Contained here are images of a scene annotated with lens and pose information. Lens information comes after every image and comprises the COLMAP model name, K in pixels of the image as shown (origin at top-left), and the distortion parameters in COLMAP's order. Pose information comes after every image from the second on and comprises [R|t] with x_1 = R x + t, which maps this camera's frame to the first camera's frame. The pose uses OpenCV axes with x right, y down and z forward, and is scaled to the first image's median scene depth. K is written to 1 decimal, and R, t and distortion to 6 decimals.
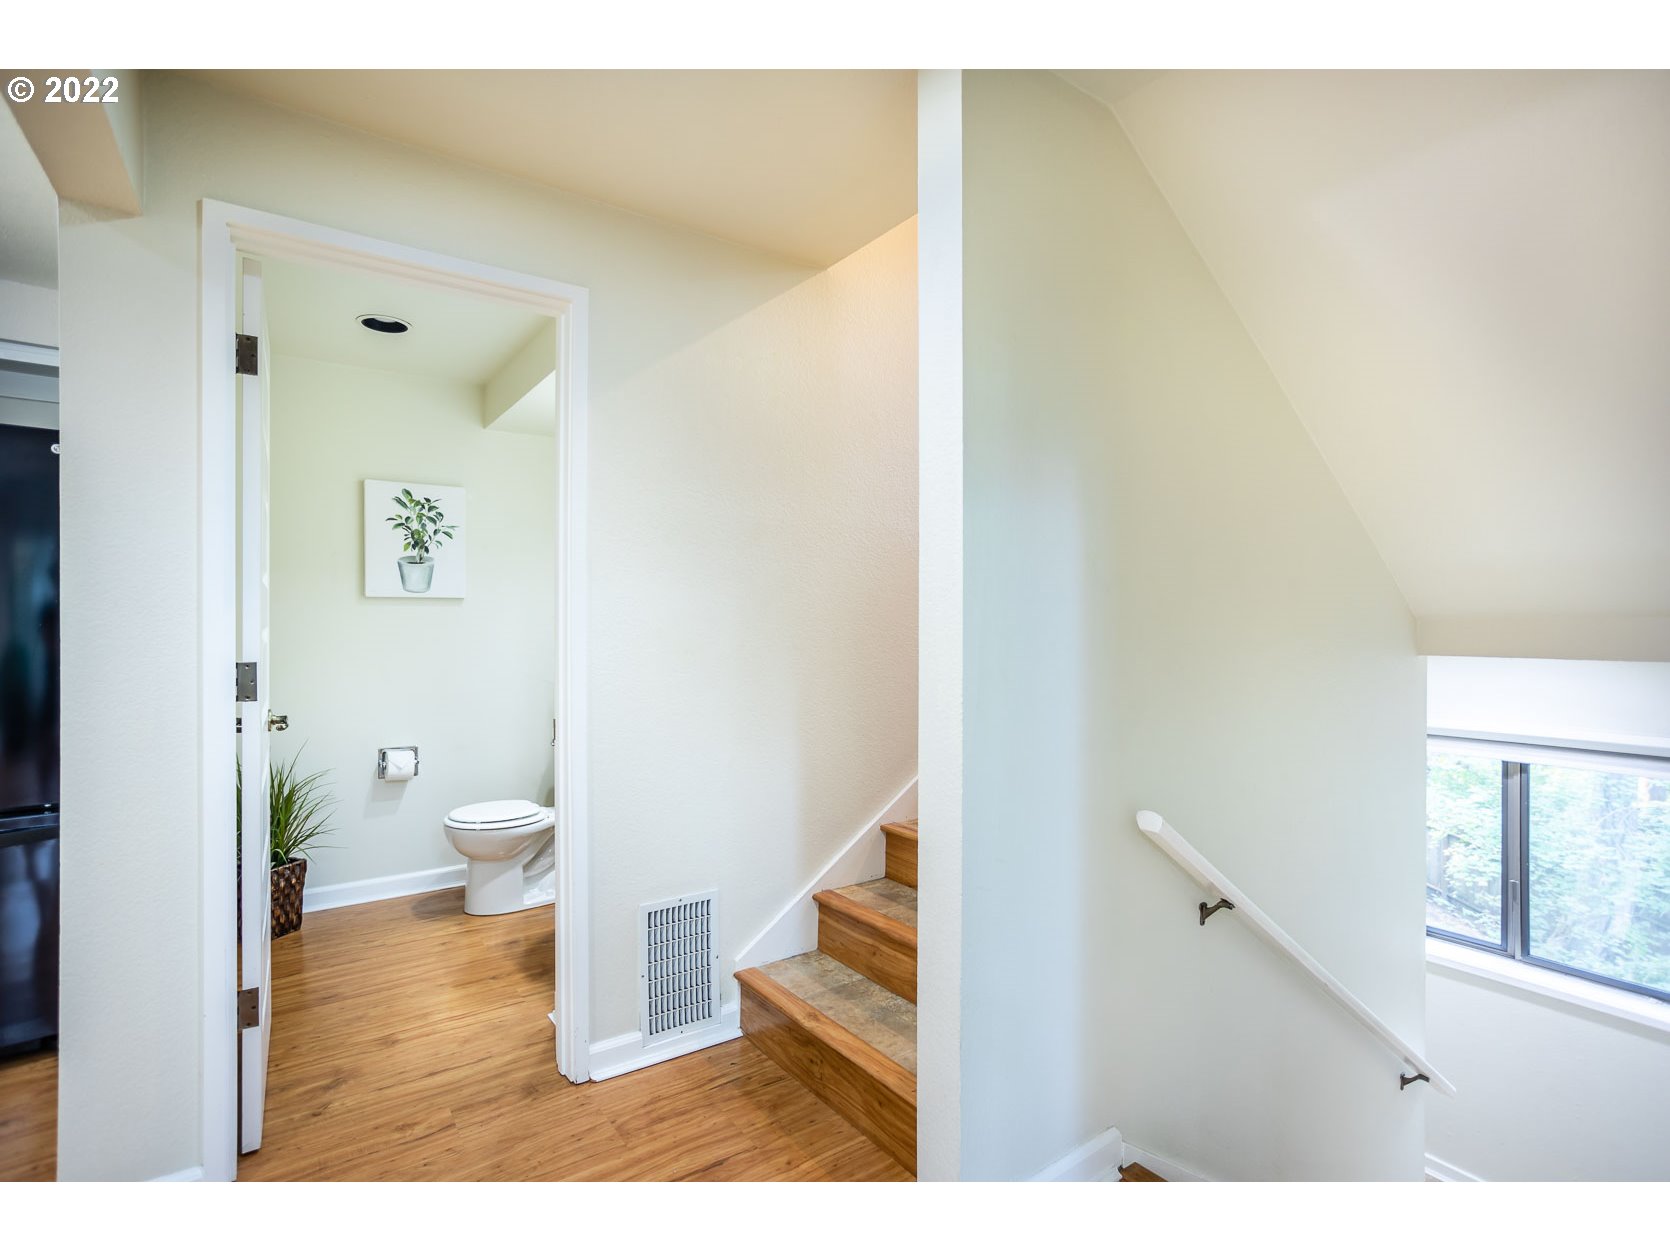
lens RADIAL K [[806.3, 0, 838.1], [0, 806.3, 621.0], [0, 0, 1]] dist [-0.023300, 0.004953]
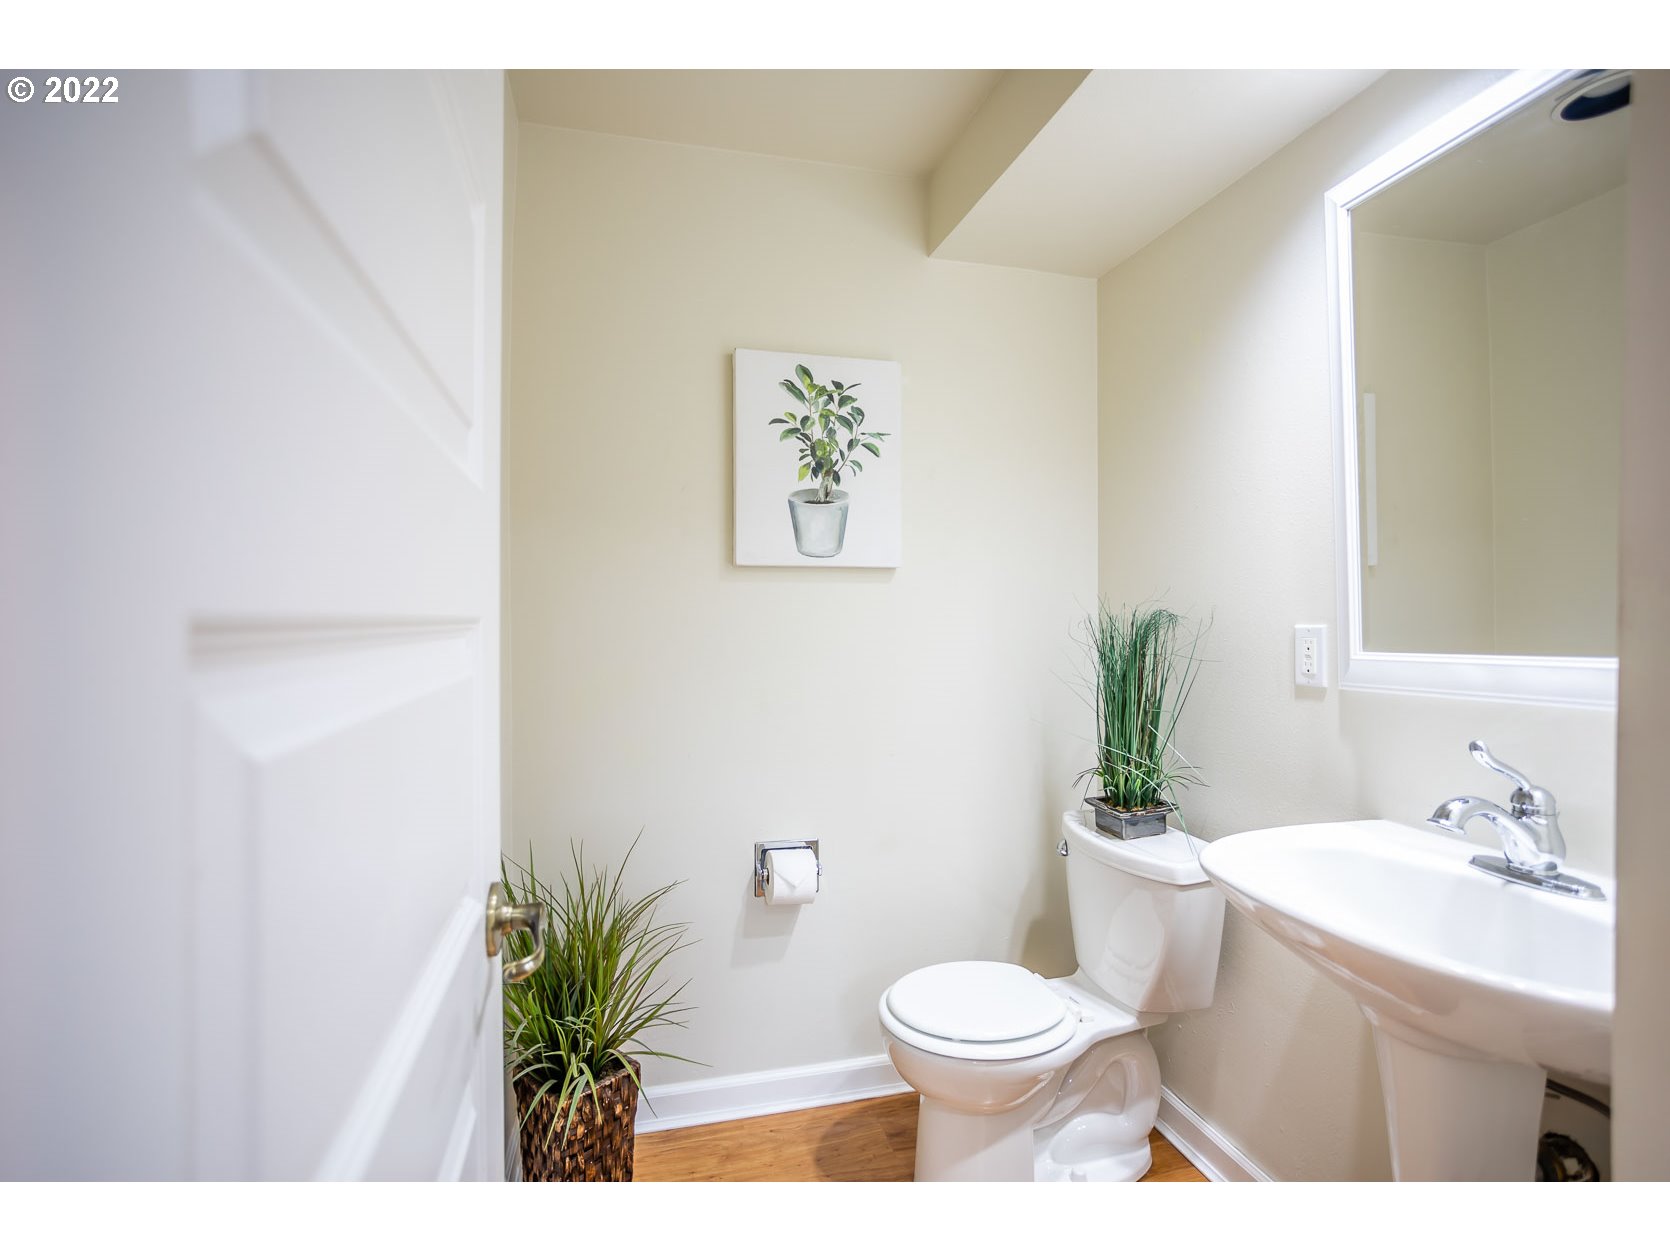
lens RADIAL K [[806.3, 0, 836.8], [0, 806.3, 625.8], [0, 0, 1]] dist [-0.023300, 0.004953]
pose [[0.937724, 0.003663, -0.347362, -0.328030], [-0.002603, 0.999990, 0.003518, 0.008691], [0.347372, -0.002395, 0.937725, 0.497850]]
